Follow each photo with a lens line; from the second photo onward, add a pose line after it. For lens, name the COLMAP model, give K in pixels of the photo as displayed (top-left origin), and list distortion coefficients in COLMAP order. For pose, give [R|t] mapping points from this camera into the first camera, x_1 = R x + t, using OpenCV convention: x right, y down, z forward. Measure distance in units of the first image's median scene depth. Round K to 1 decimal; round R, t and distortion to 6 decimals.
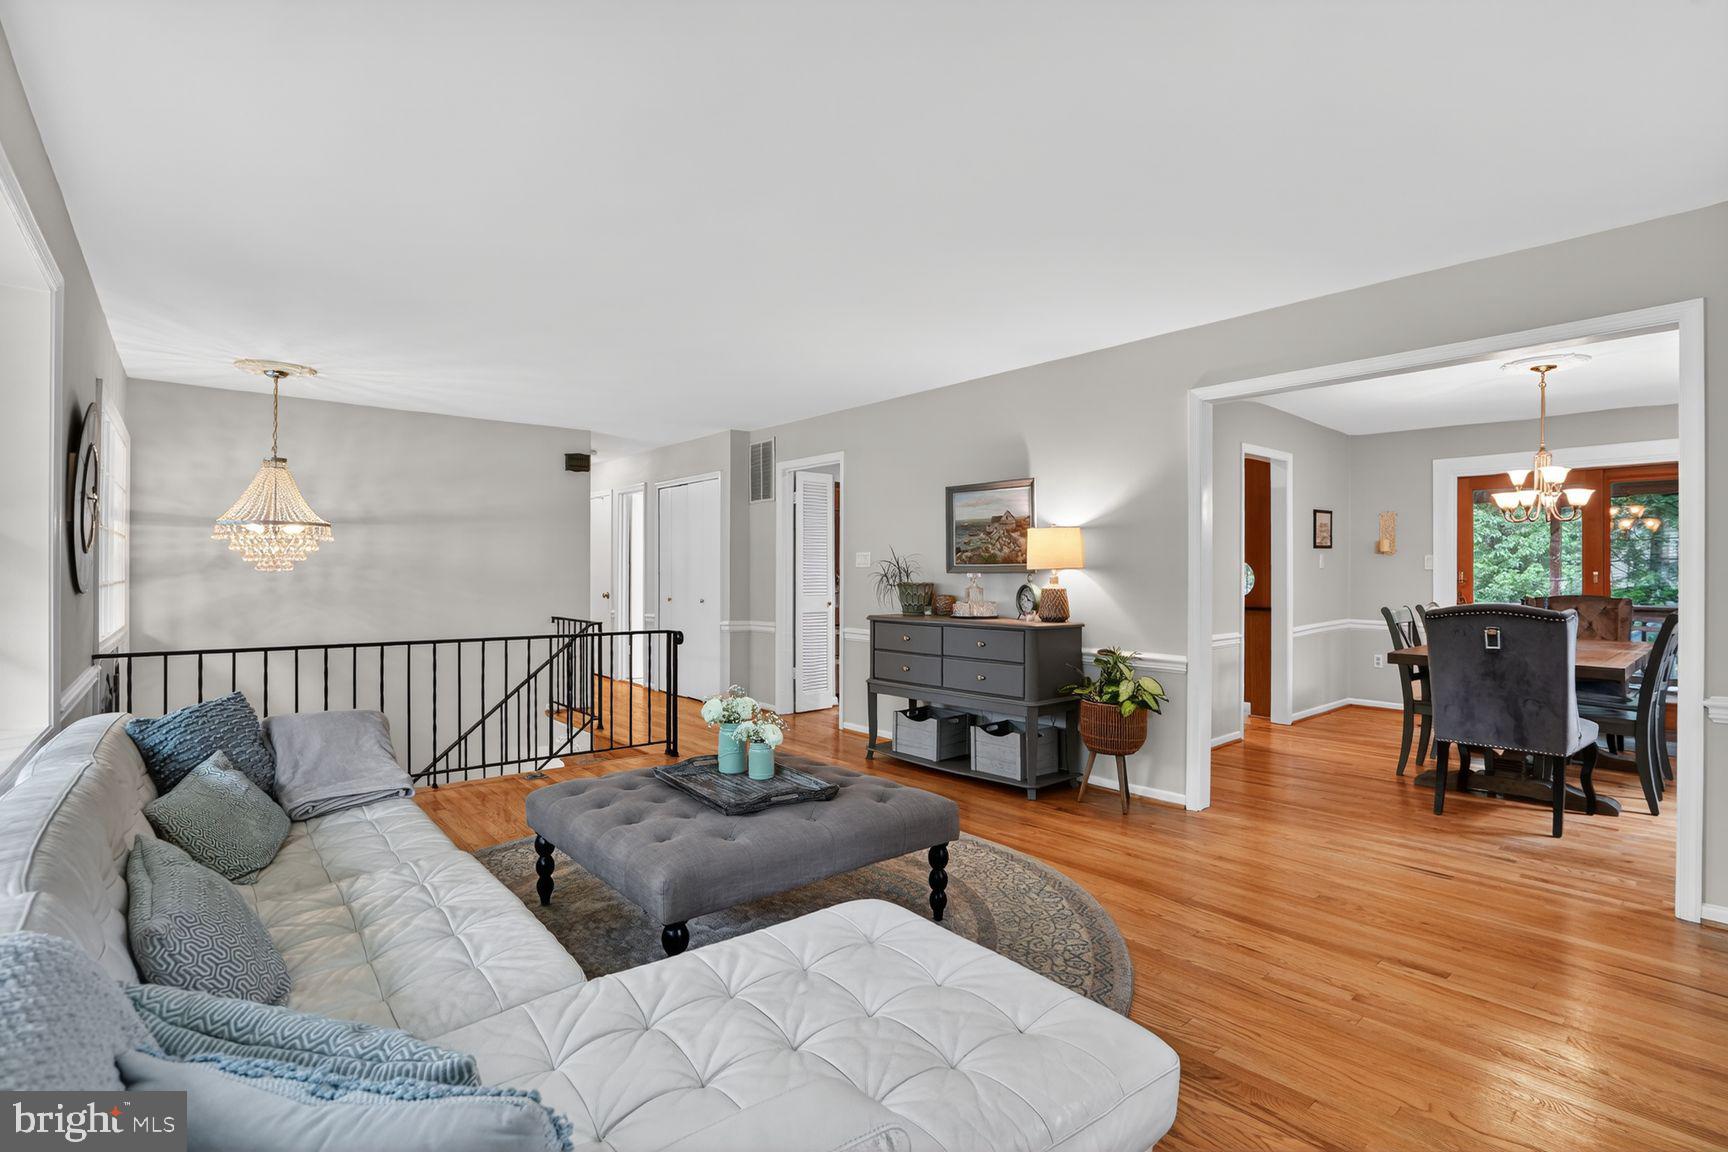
lens RADIAL K [[768.7, 0, 864.0], [0, 768.7, 576.0], [0, 0, 1]] dist [-0.037143, -0.000254]
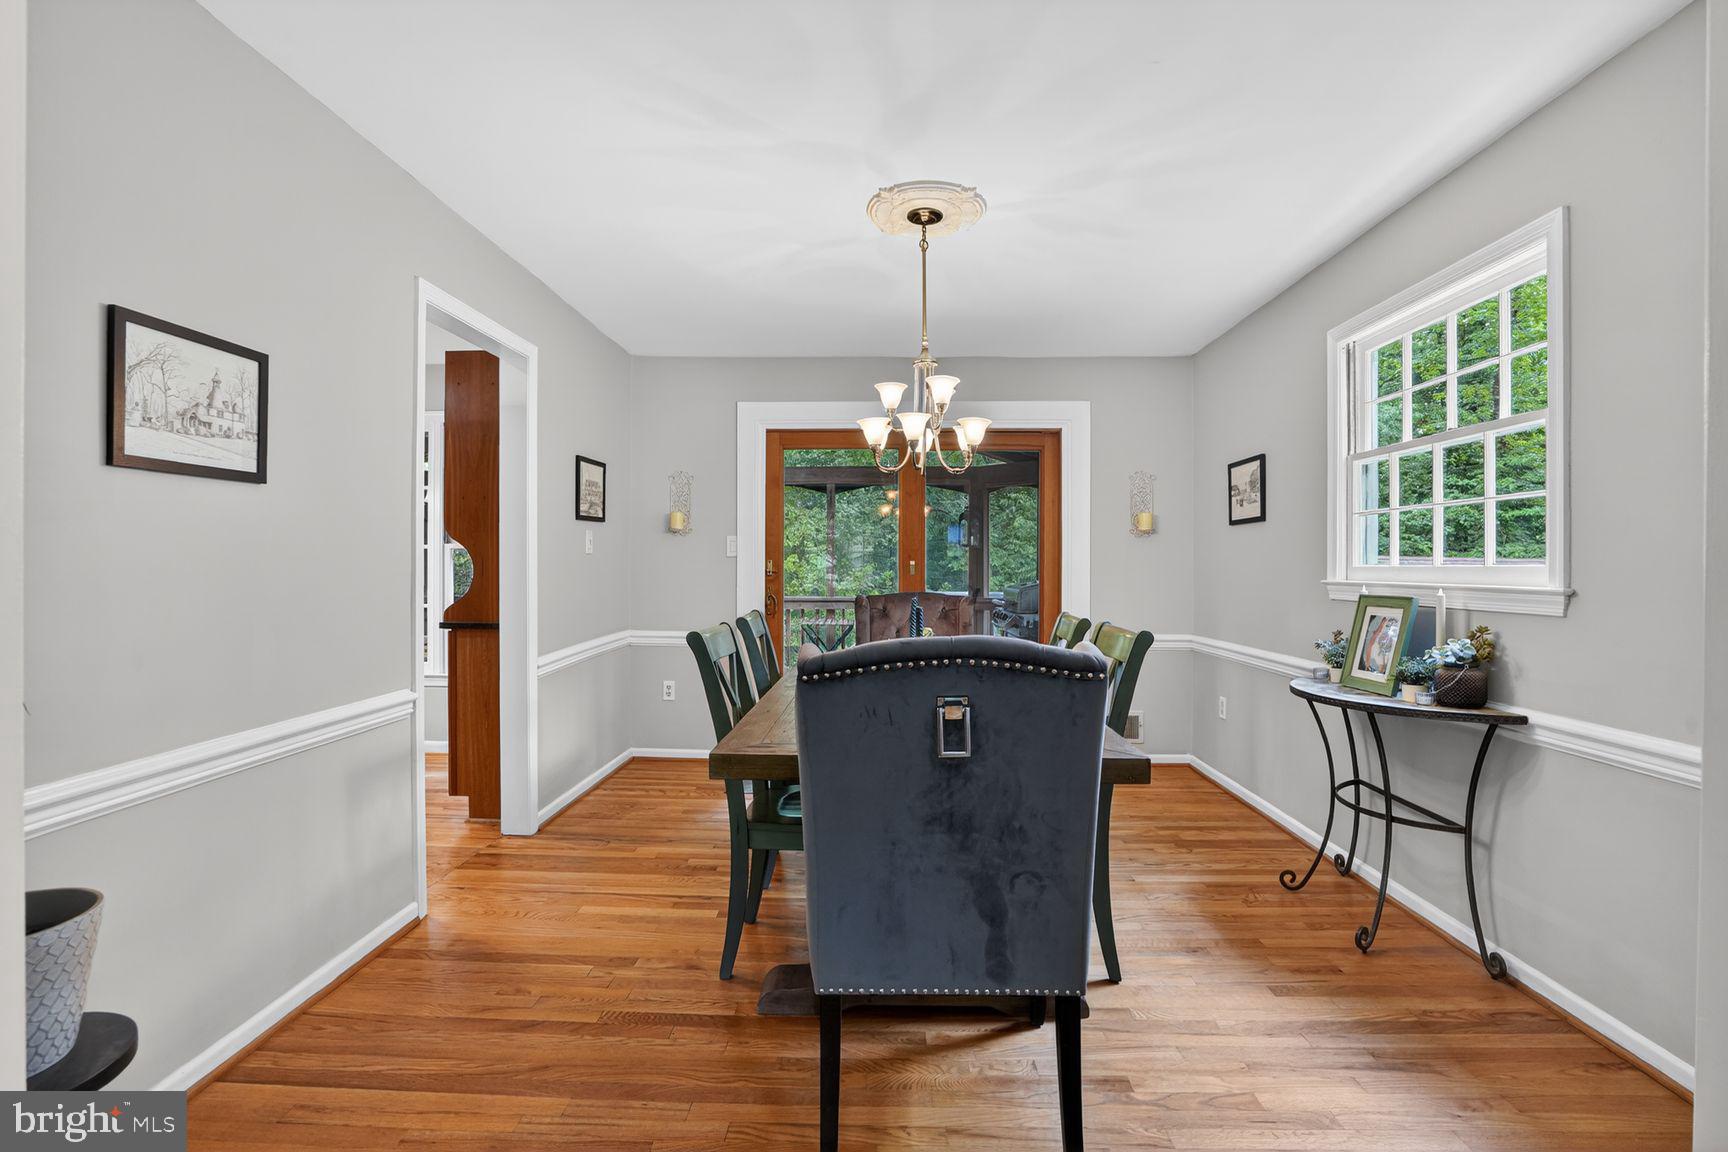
lens RADIAL K [[822.8, 0, 863.5], [0, 822.8, 567.1], [0, 0, 1]] dist [-0.001695, -0.000102]
pose [[0.667696, 0.000801, 0.744434, 0.275234], [-0.002374, 0.999997, 0.001054, 0.000002], [-0.744431, -0.002471, 0.667695, 0.418447]]
